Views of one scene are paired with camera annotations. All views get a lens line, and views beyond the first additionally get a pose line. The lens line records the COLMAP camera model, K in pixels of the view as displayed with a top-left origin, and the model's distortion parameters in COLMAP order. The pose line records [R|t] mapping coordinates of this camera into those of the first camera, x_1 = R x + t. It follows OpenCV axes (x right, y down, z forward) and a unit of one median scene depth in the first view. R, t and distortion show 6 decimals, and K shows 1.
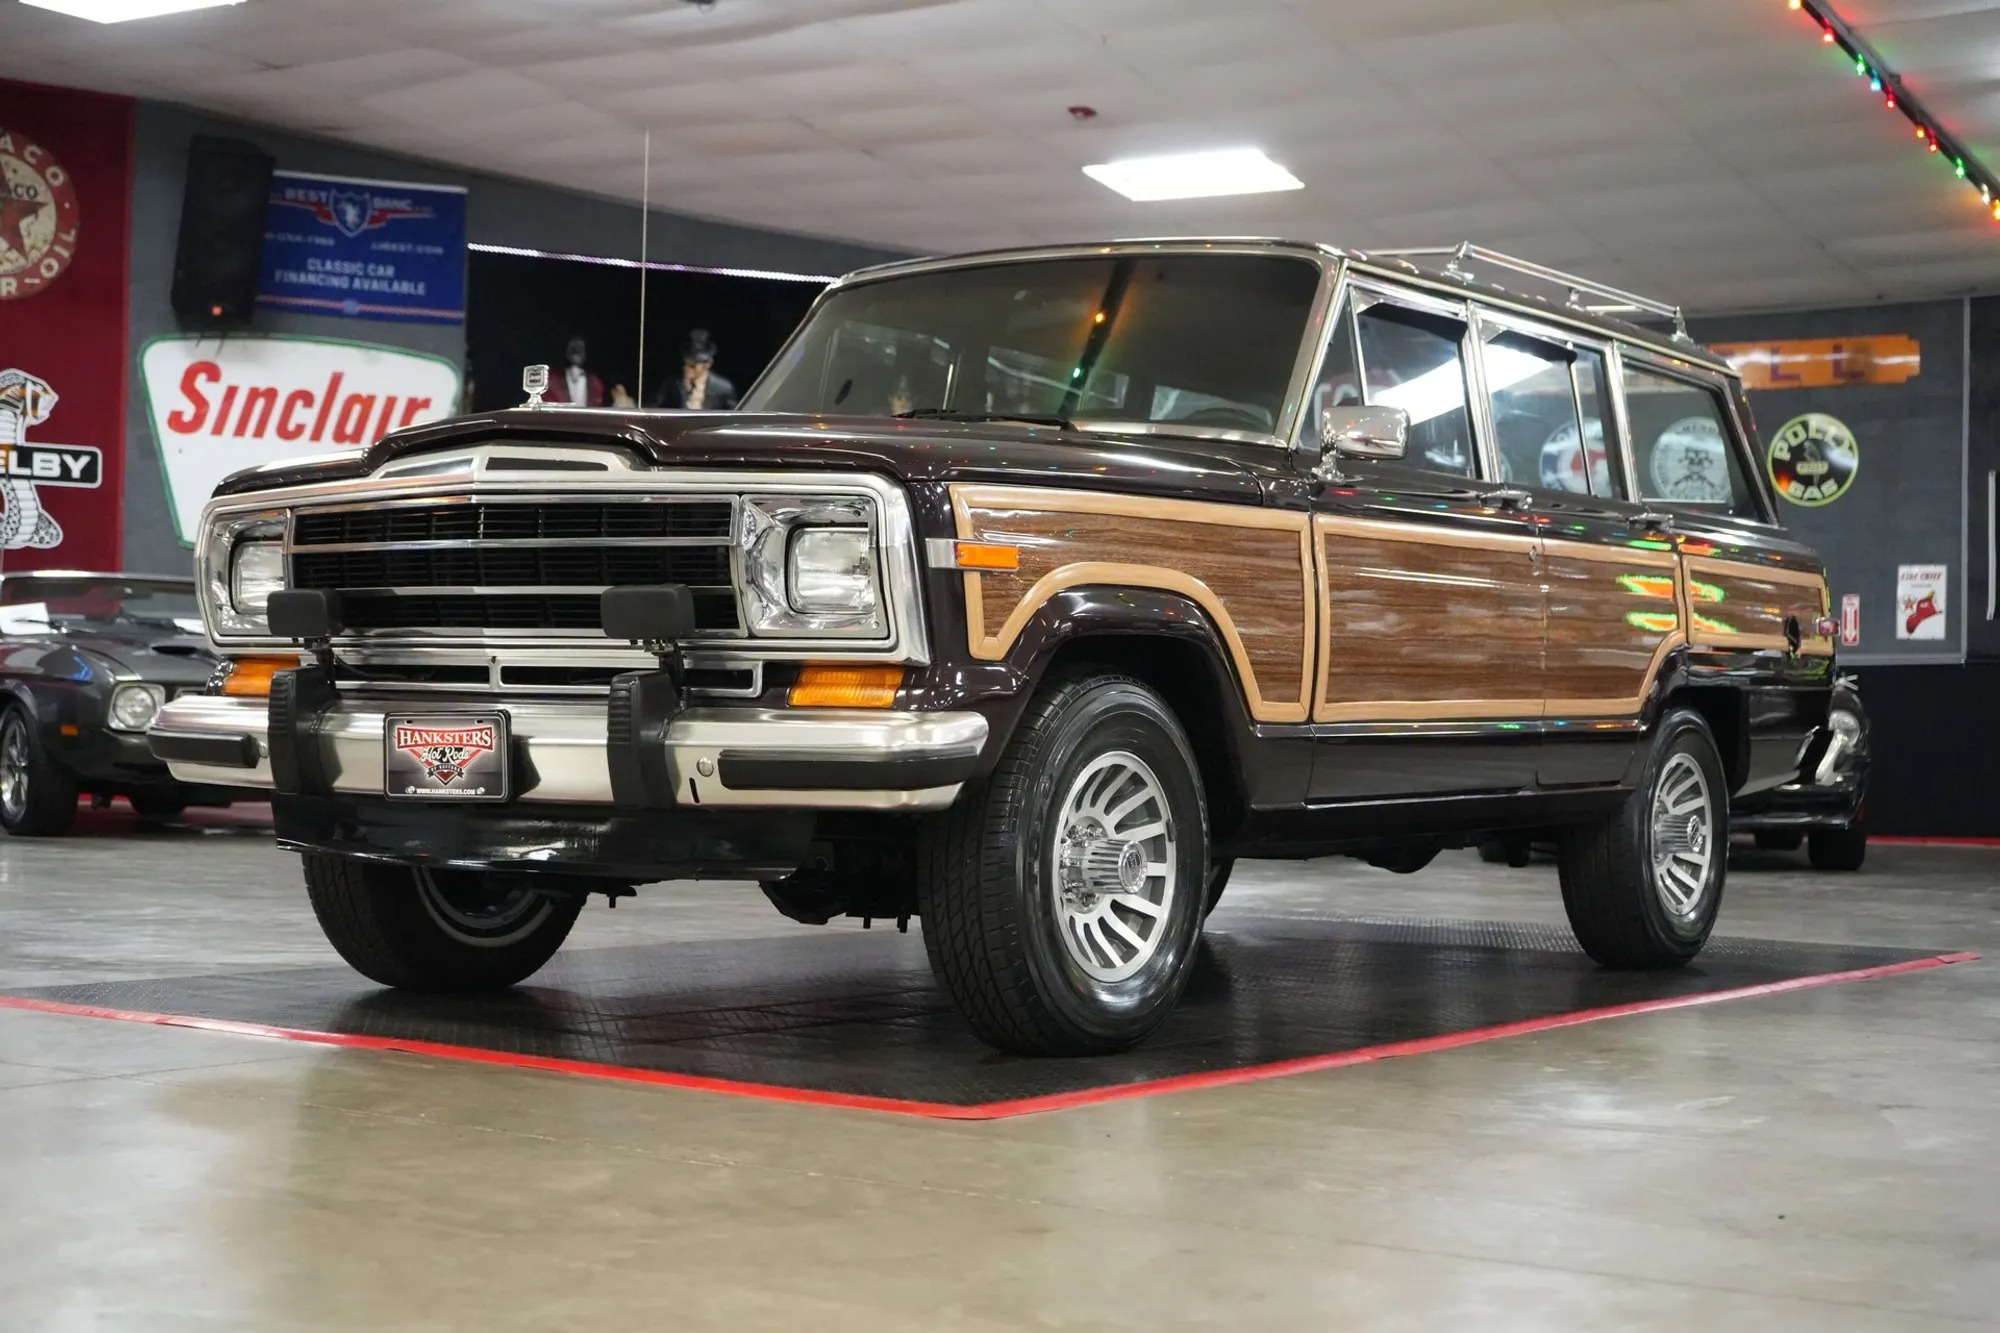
lens RADIAL K [[2980.1, 0, 1014.4], [0, 2980.1, 655.7], [0, 0, 1]] dist [-0.023818, 0.013754]
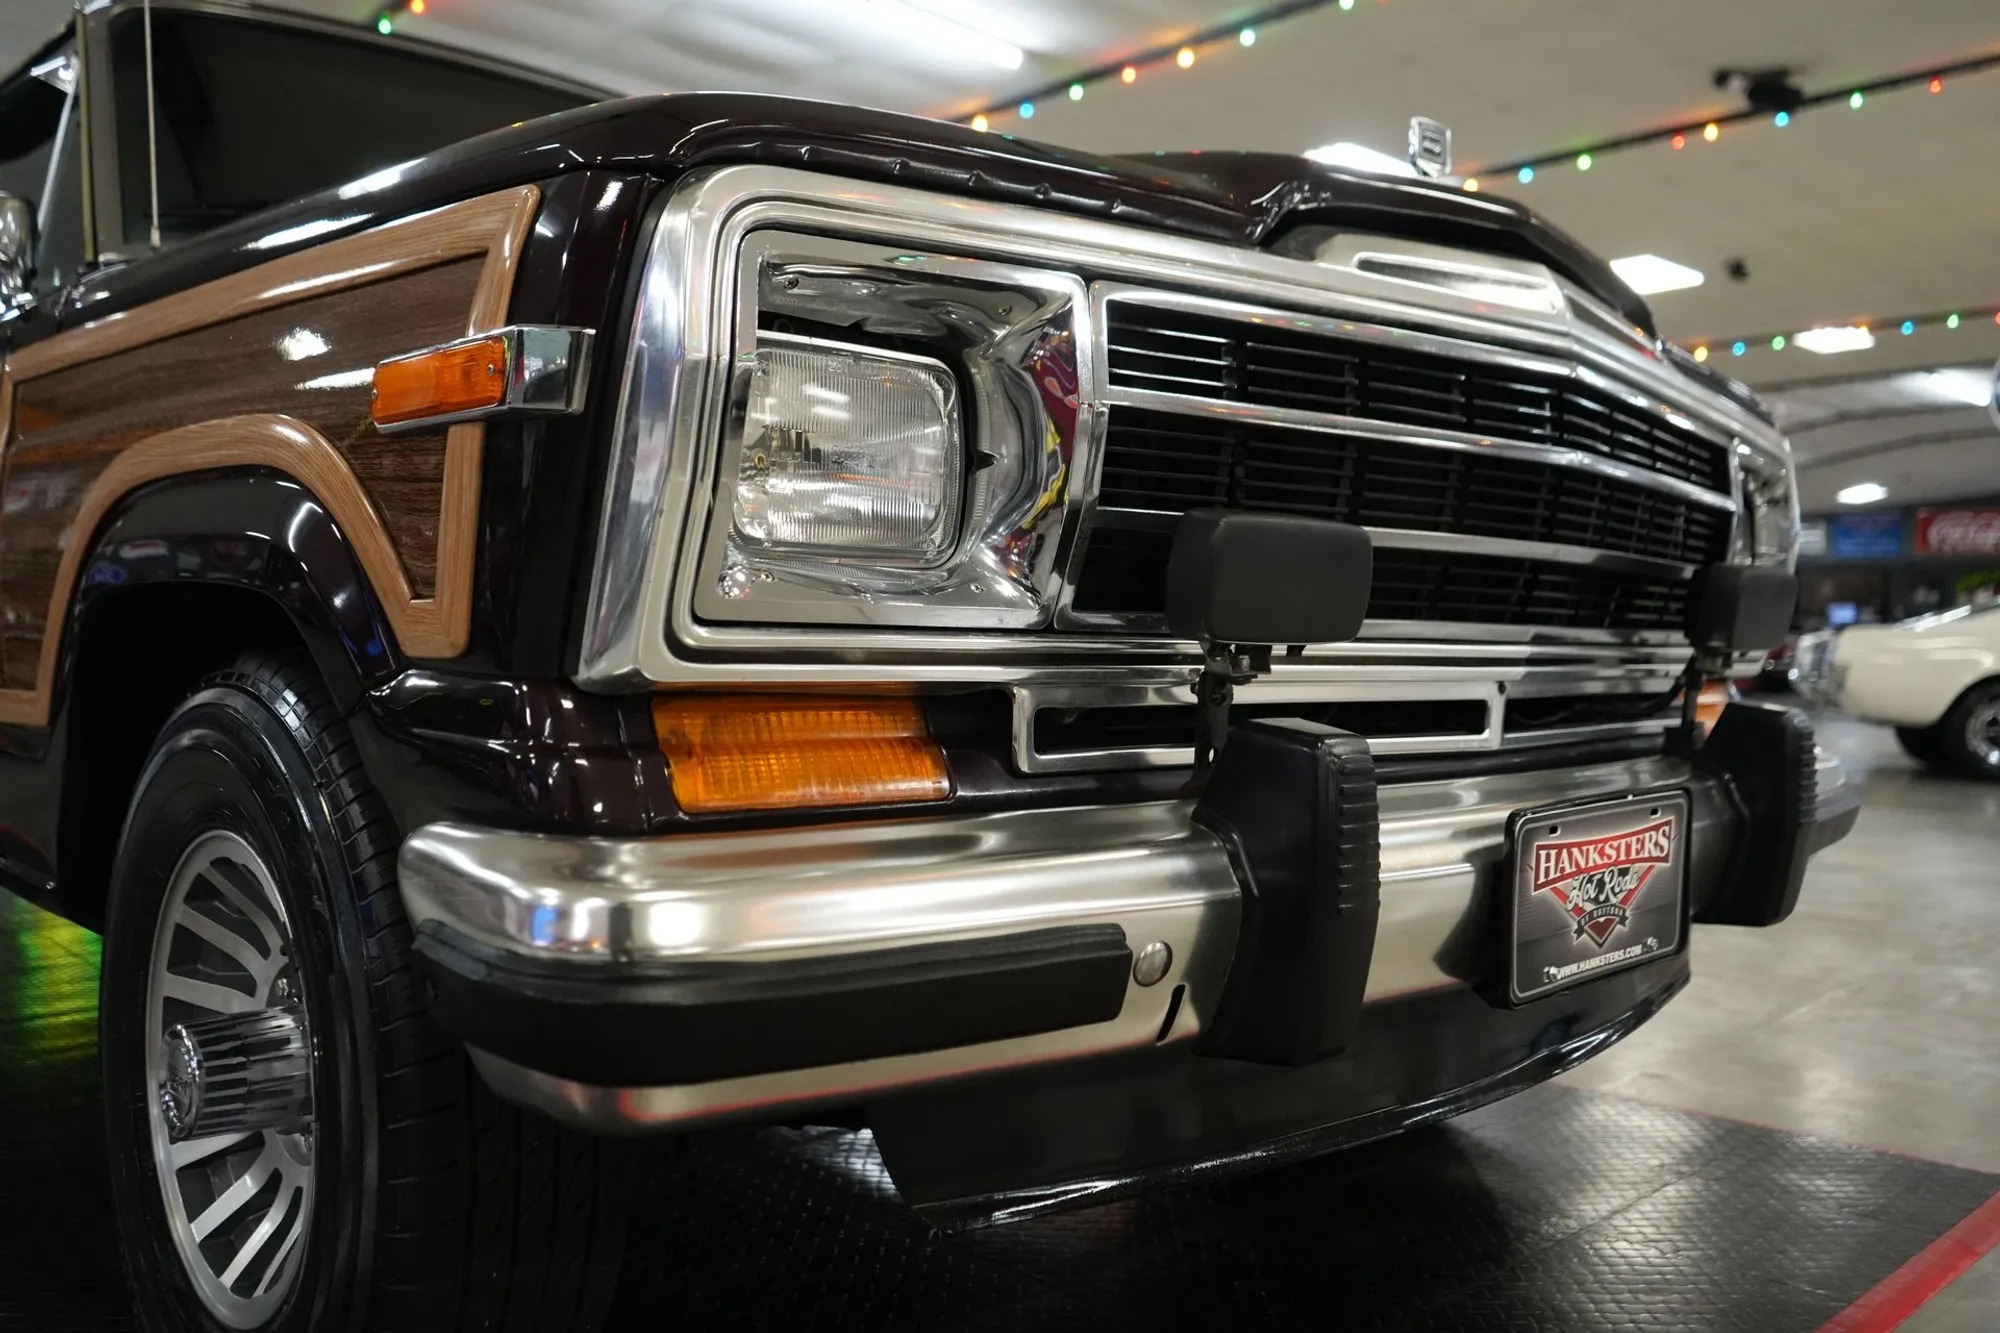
lens RADIAL K [[1596.7, 0, 994.7], [0, 1596.7, 671.1], [0, 0, 1]] dist [-0.005536, 0.002912]
pose [[0.202466, -0.035995, 0.978627, -0.292503], [-0.026281, 0.998765, 0.042173, -0.006810], [-0.978937, -0.034258, 0.201270, 0.653496]]
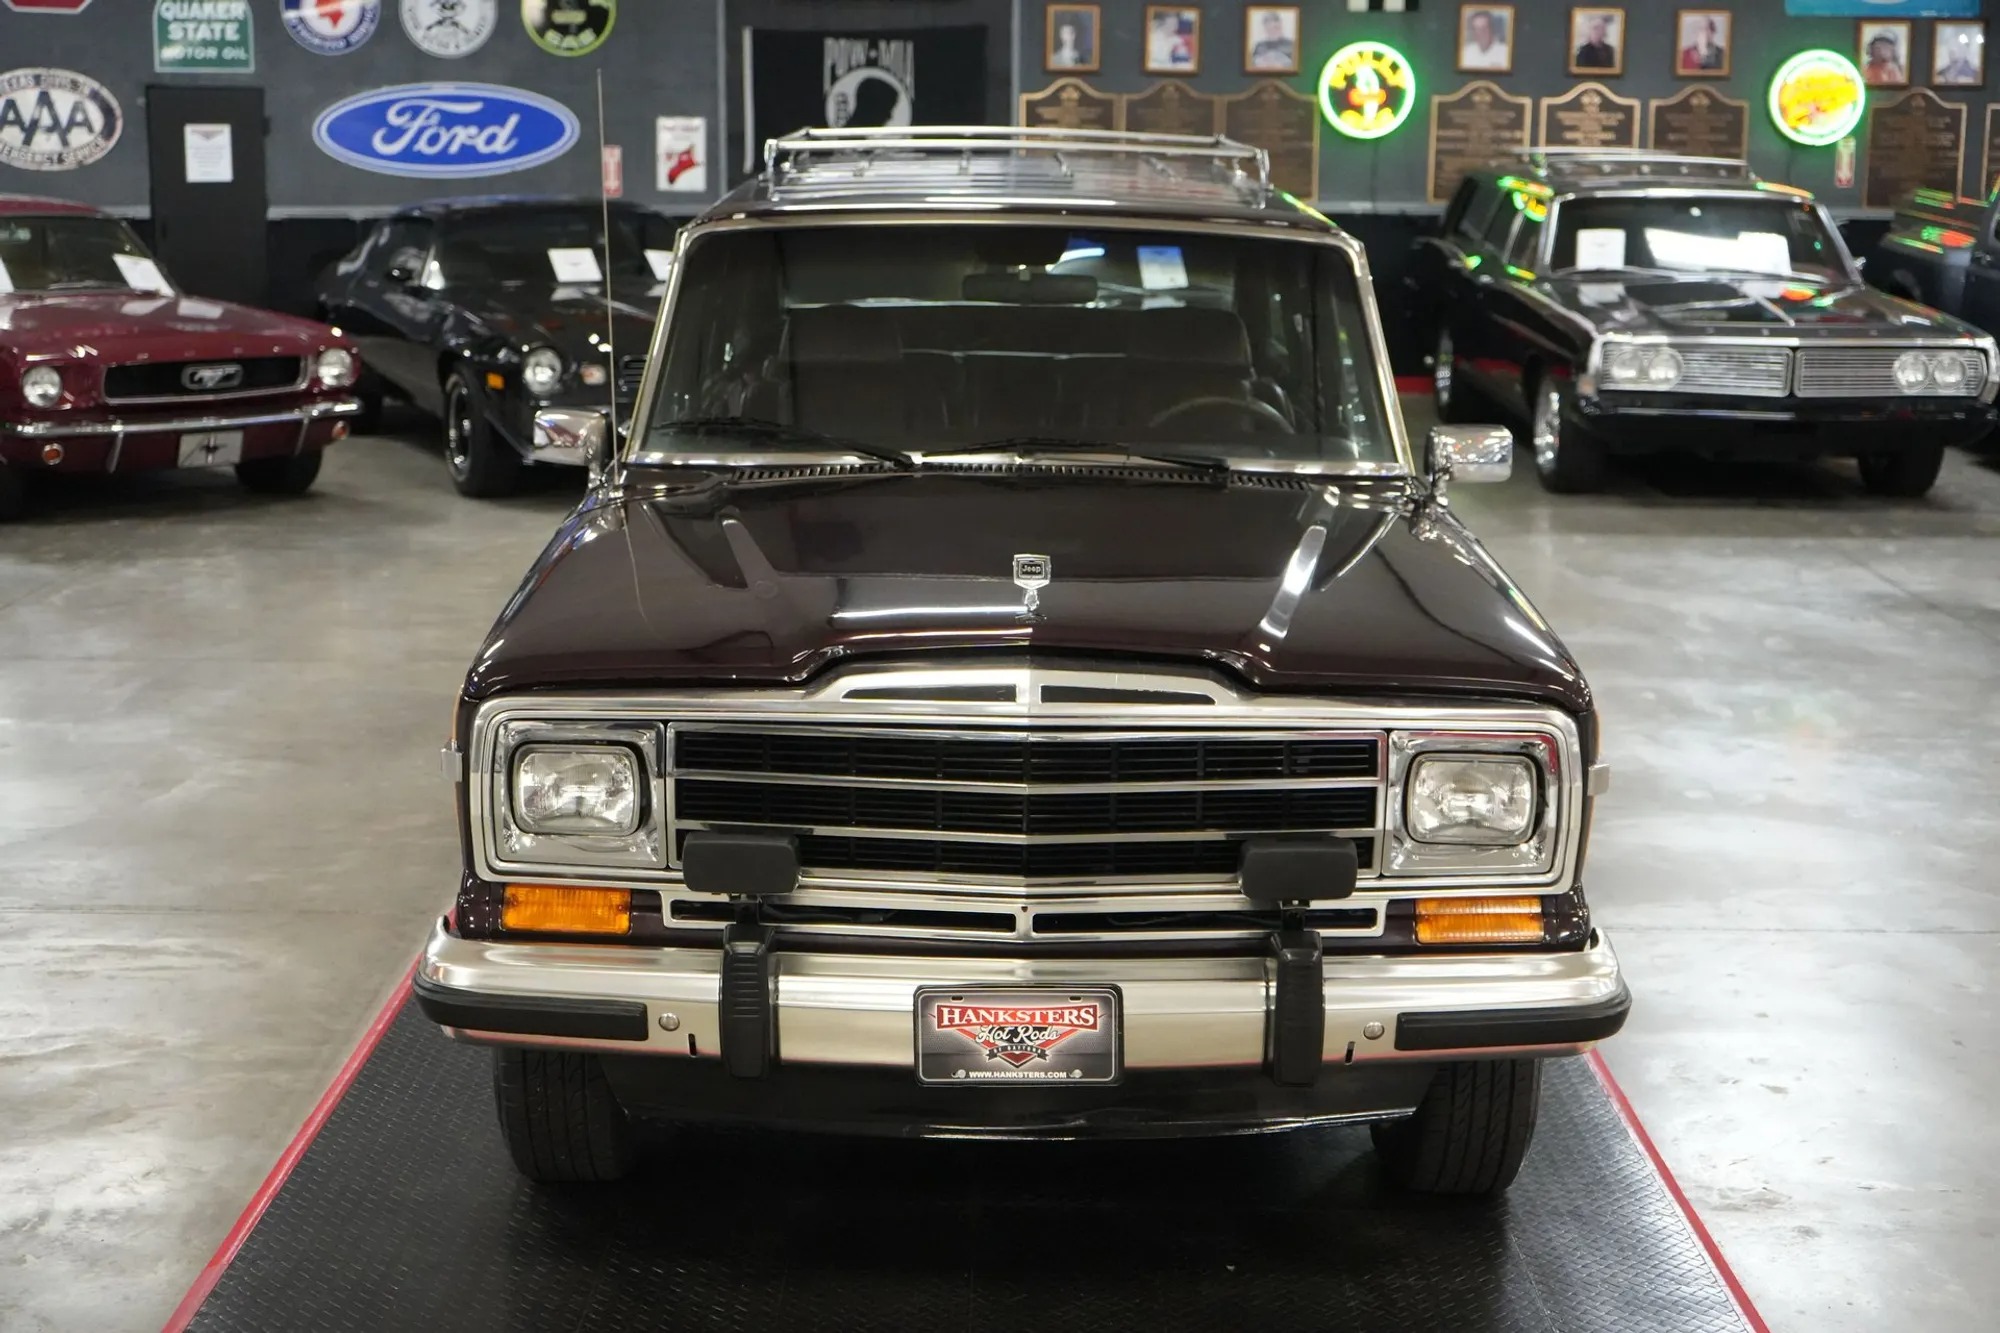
lens RADIAL K [[2895.0, 0, 1000.3], [0, 2895.0, 676.3], [0, 0, 1]] dist [-0.017454, 0.010225]
pose [[0.824635, -0.125326, 0.551607, -0.402573], [-0.005474, 0.973334, 0.229327, -0.162409], [-0.565638, -0.192131, 0.801959, 0.218634]]
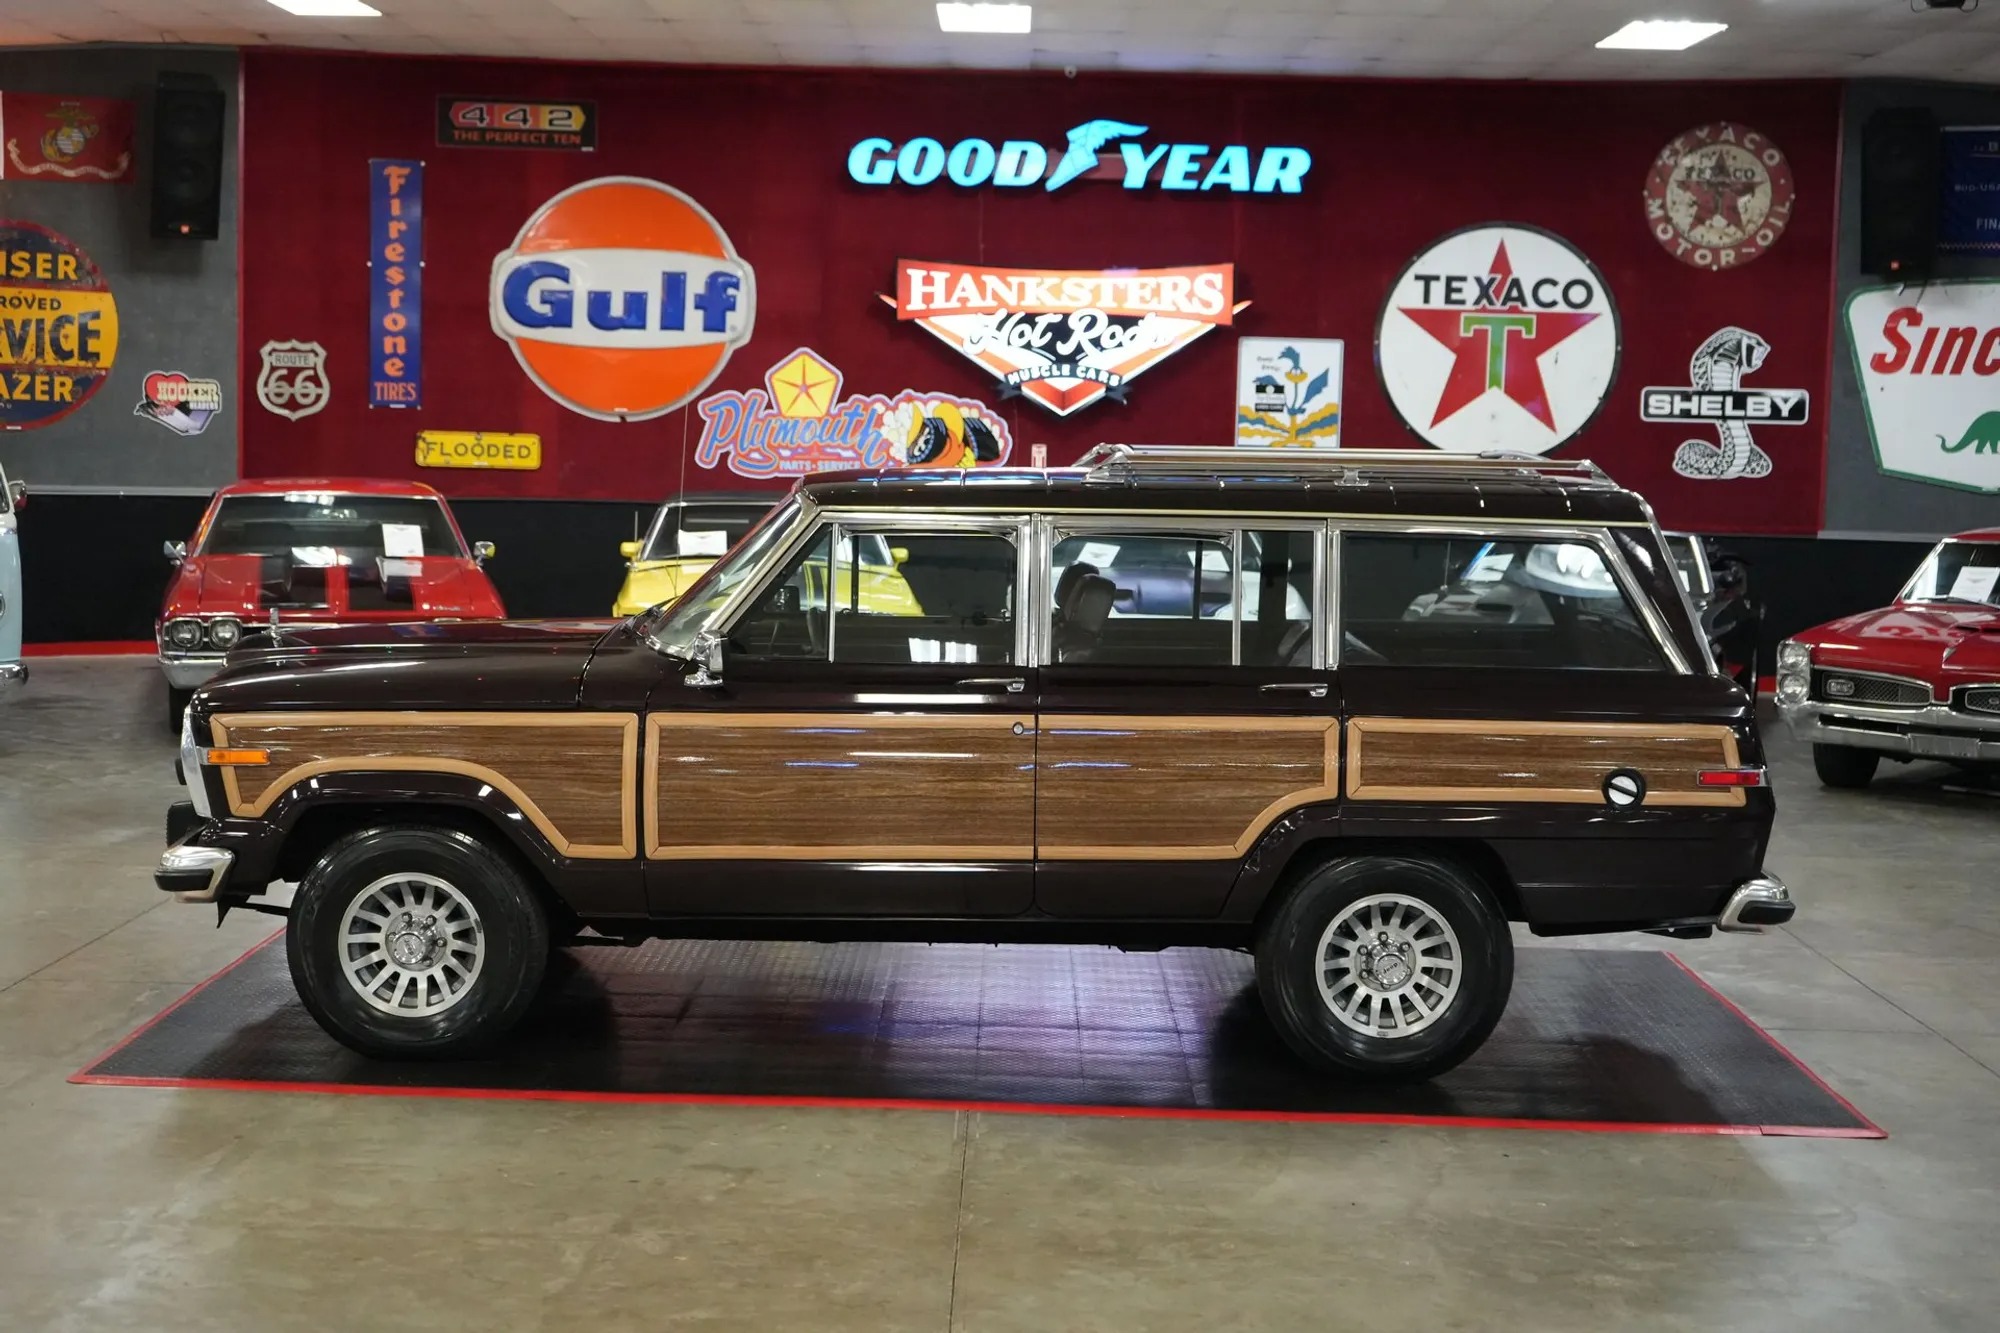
lens RADIAL K [[2760.1, 0, 1000.0], [0, 2760.1, 666.5], [0, 0, 1]] dist [-0.001019, -0.007622]
pose [[0.567240, 0.069906, -0.820581, 0.901256], [0.004775, 0.996095, 0.088159, -0.131031], [0.823539, -0.053926, 0.564691, 0.283444]]
